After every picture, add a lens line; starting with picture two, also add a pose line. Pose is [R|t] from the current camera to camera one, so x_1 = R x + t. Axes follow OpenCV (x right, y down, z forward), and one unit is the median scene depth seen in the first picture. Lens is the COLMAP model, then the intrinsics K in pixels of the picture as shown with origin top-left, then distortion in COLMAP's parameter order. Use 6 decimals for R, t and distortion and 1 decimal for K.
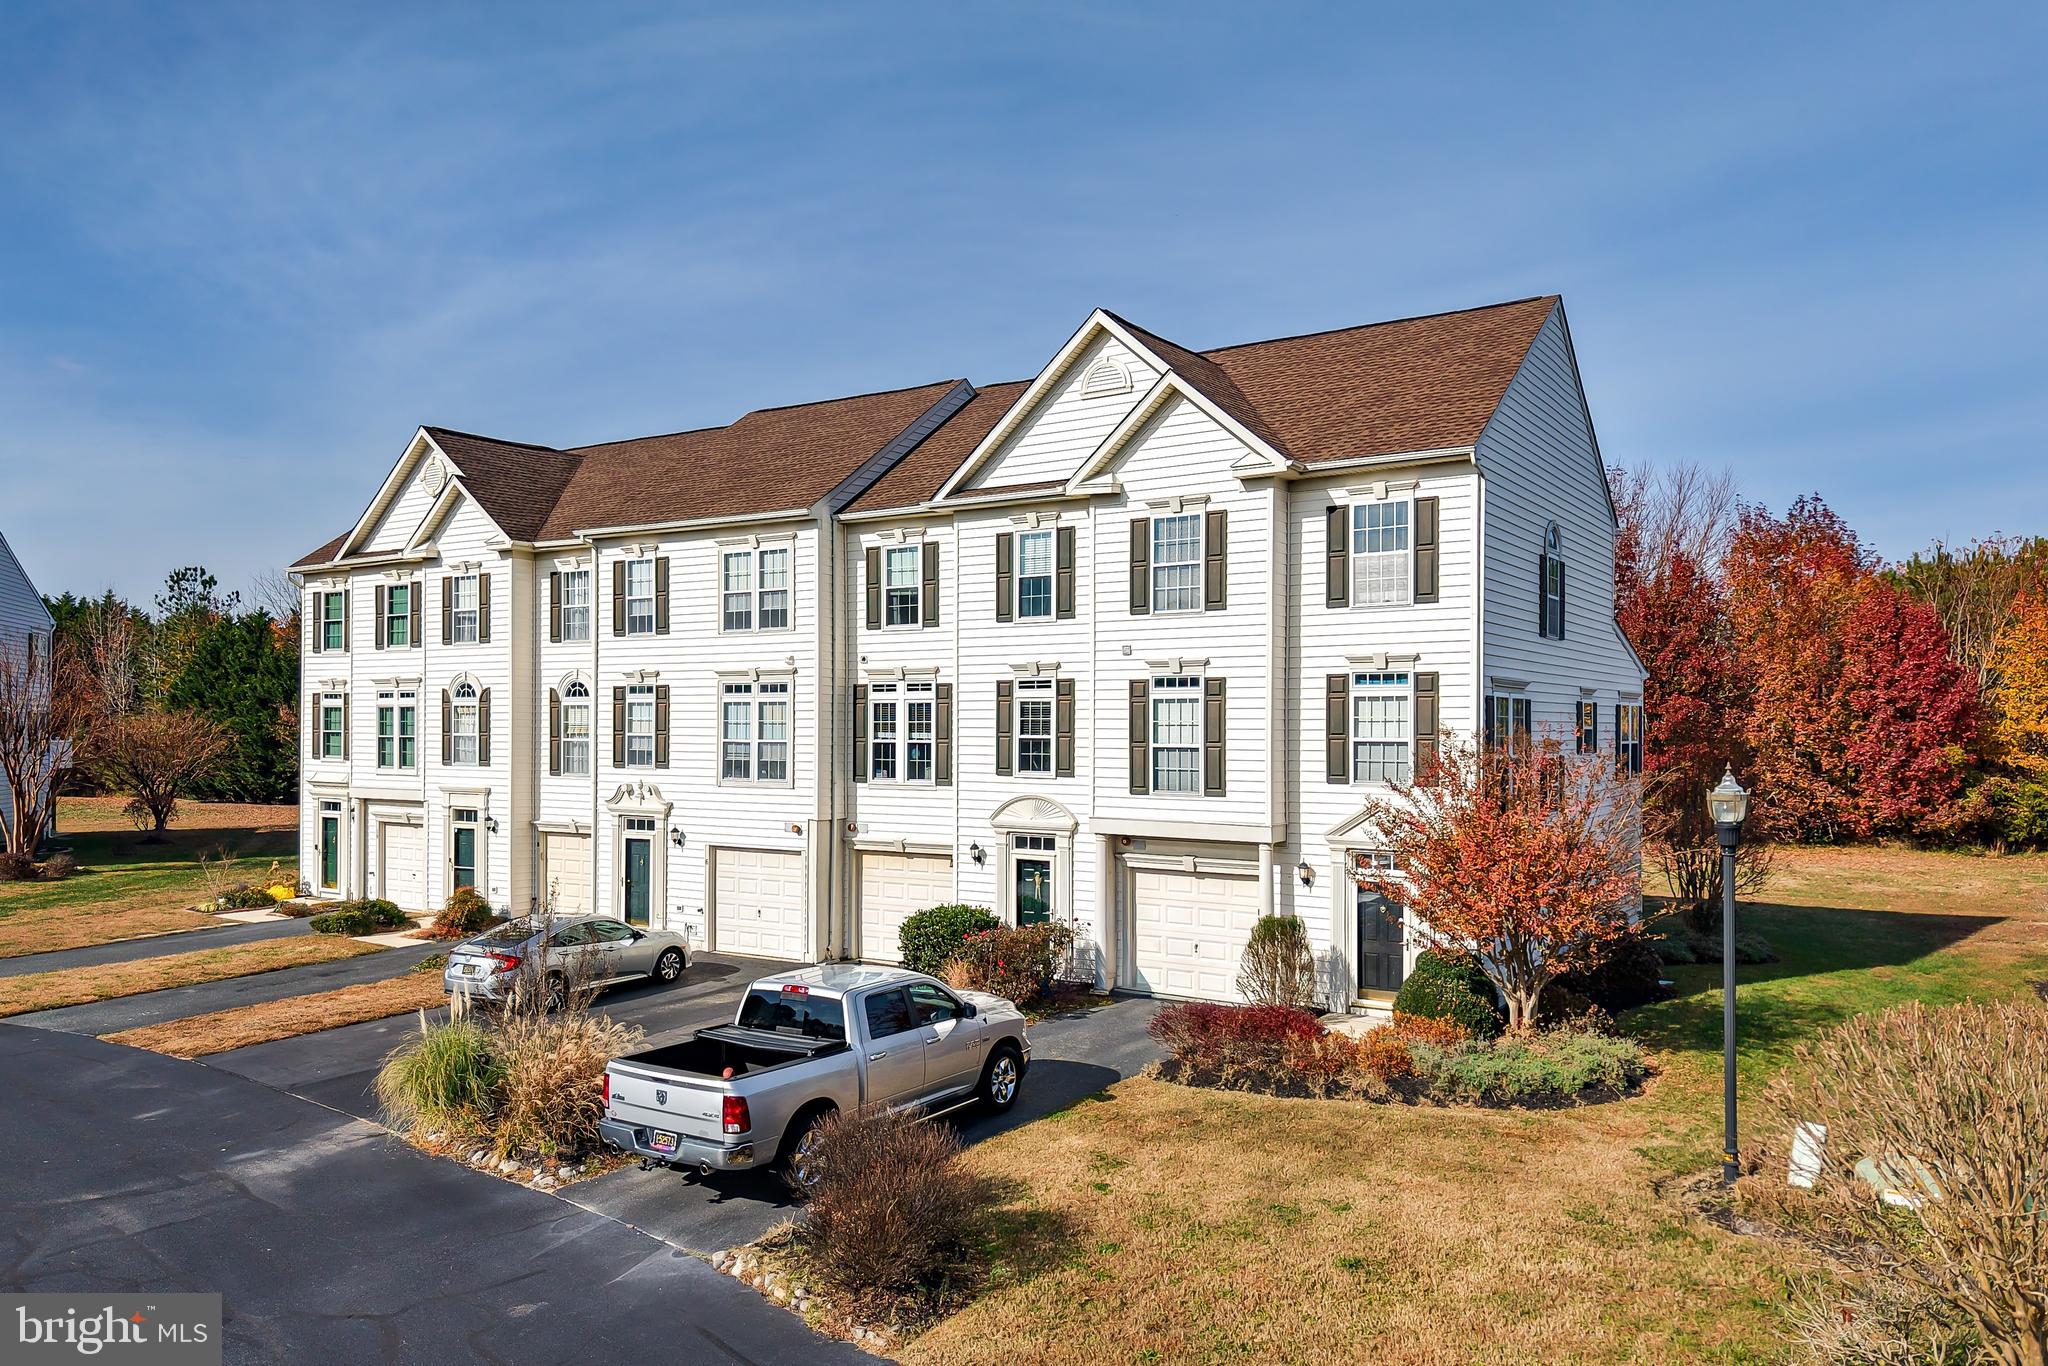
lens RADIAL K [[1429.3, 0, 976.9], [0, 1429.3, 775.4], [0, 0, 1]] dist [0.102305, -0.083044]
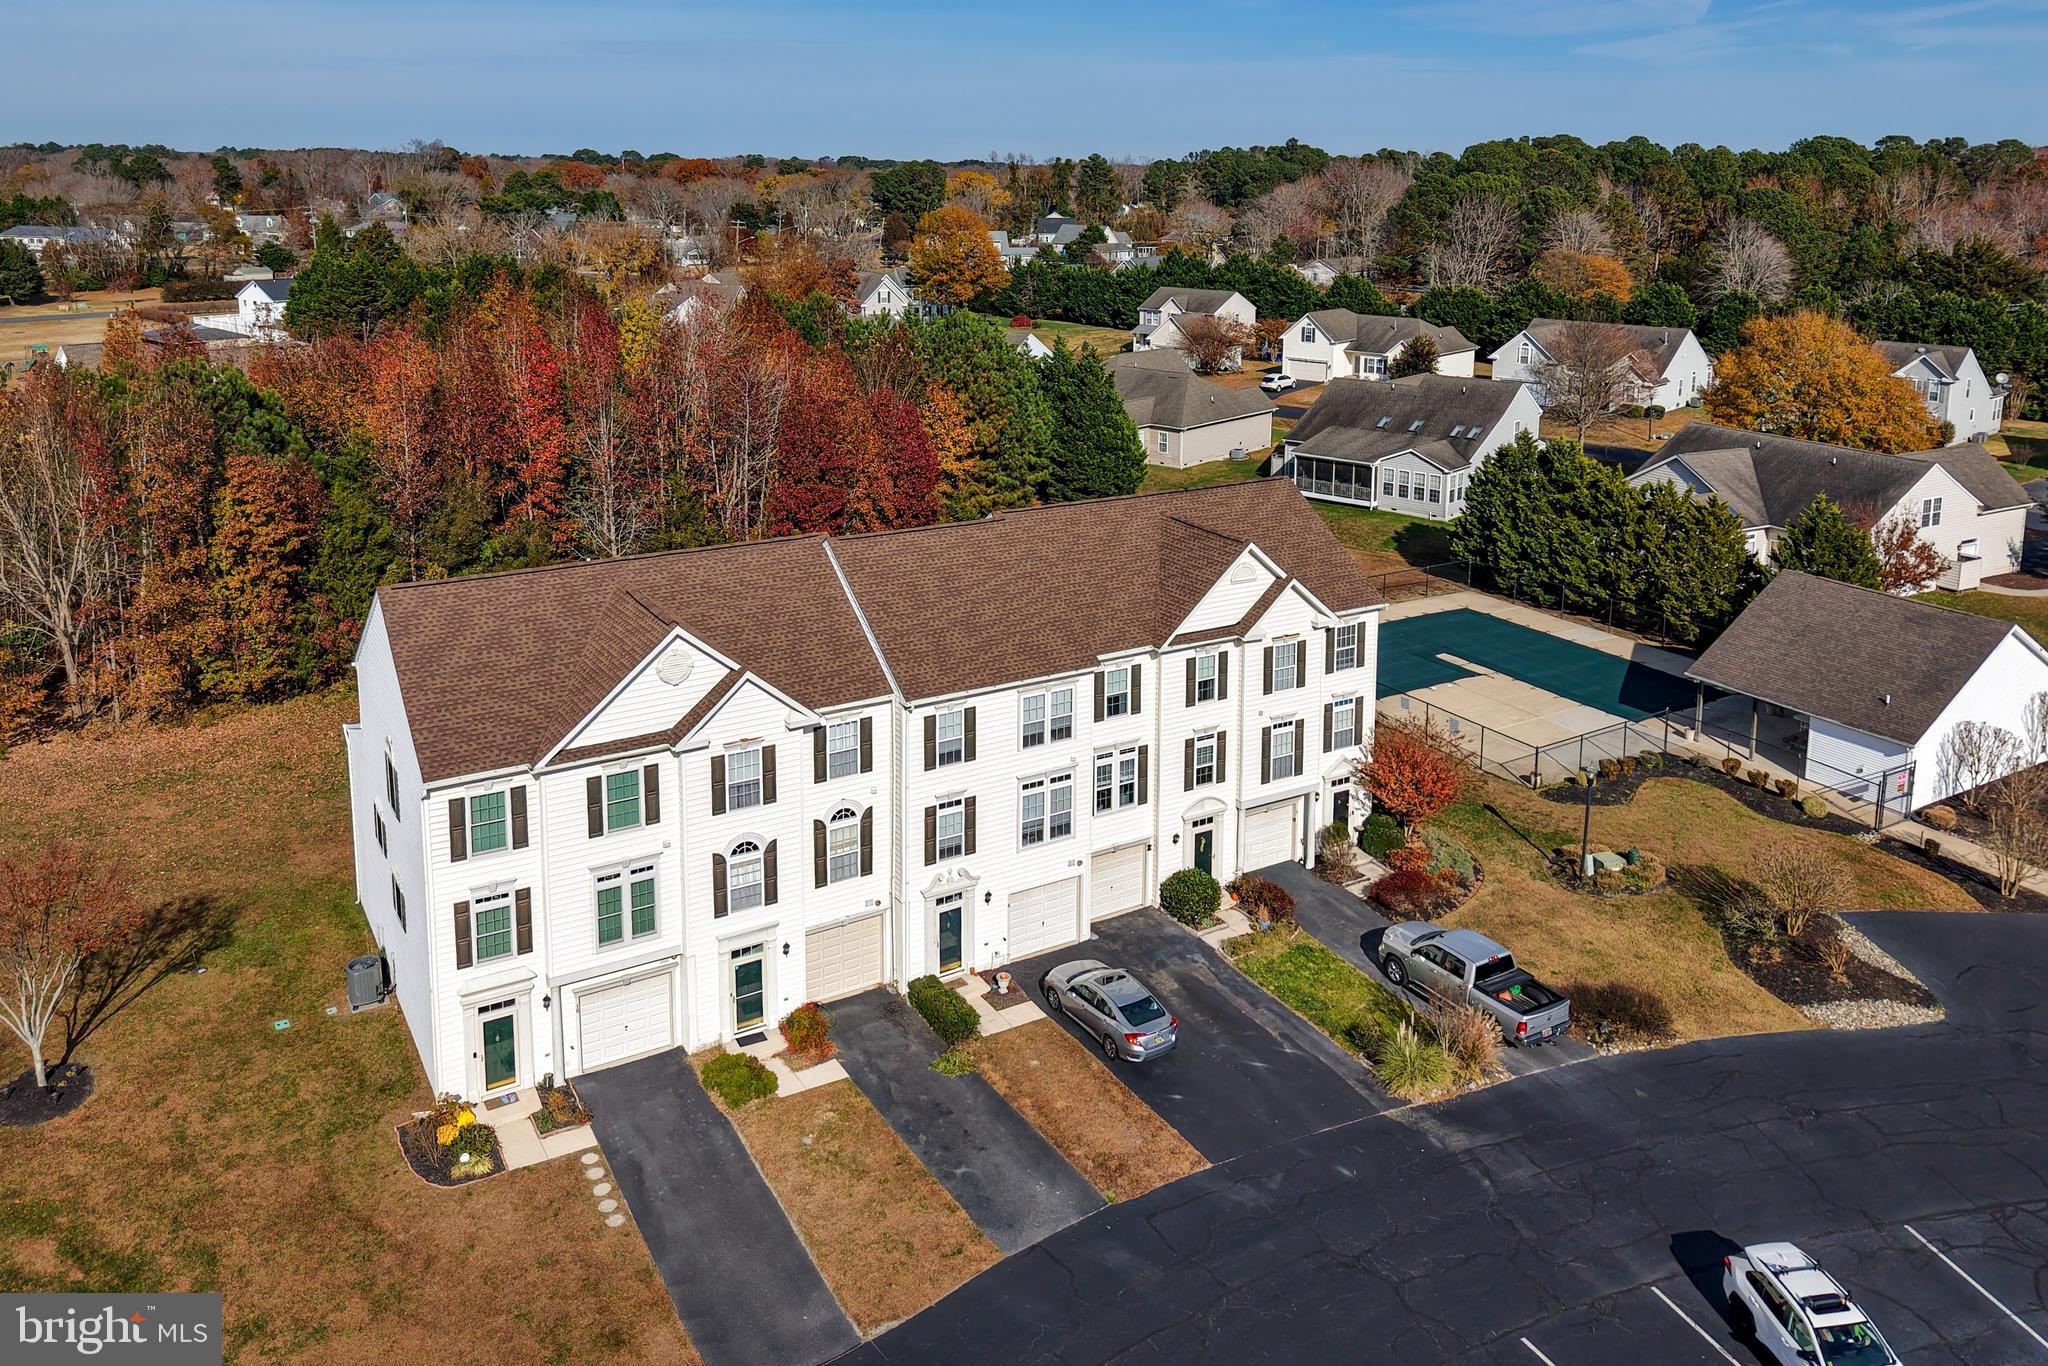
lens RADIAL K [[1535.4, 0, 1073.9], [0, 1535.4, 494.6], [0, 0, 1]] dist [0.062503, -0.047767]
pose [[0.402560, -0.186993, 0.896091, -1.571301], [0.013525, 0.980021, 0.198432, -0.692740], [-0.915294, -0.067761, 0.397046, 0.387725]]
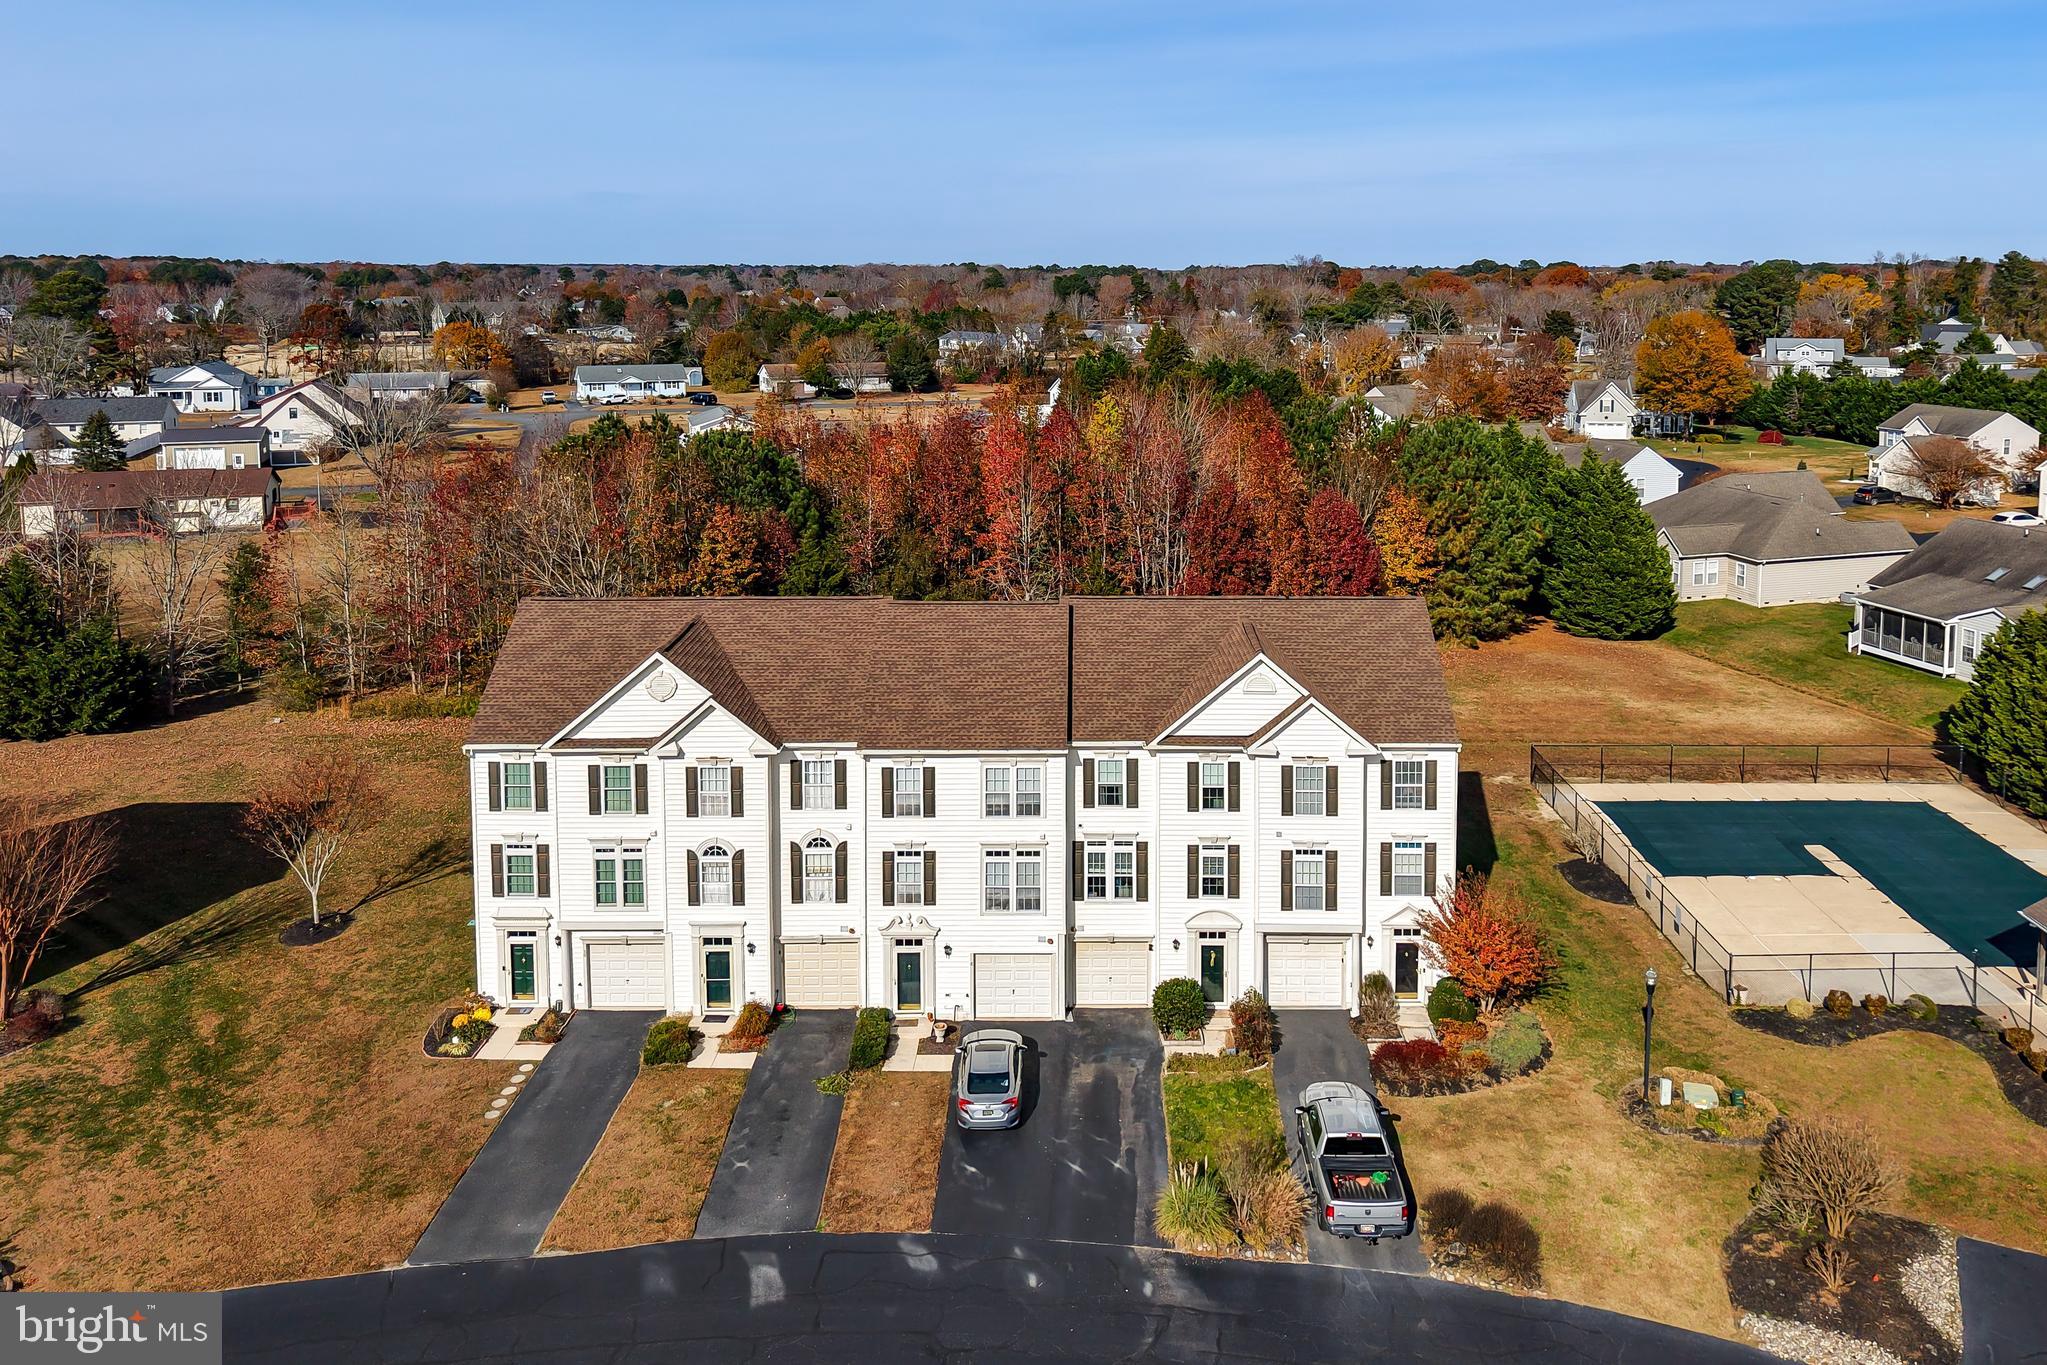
lens RADIAL K [[1534.6, 0, 1073.4], [0, 1534.6, 494.2], [0, 0, 1]] dist [0.062503, -0.047767]
pose [[0.825851, -0.083003, 0.557746, -1.041228], [0.016148, 0.992183, 0.123744, -0.679896], [-0.563657, -0.093187, 0.820736, -0.377753]]
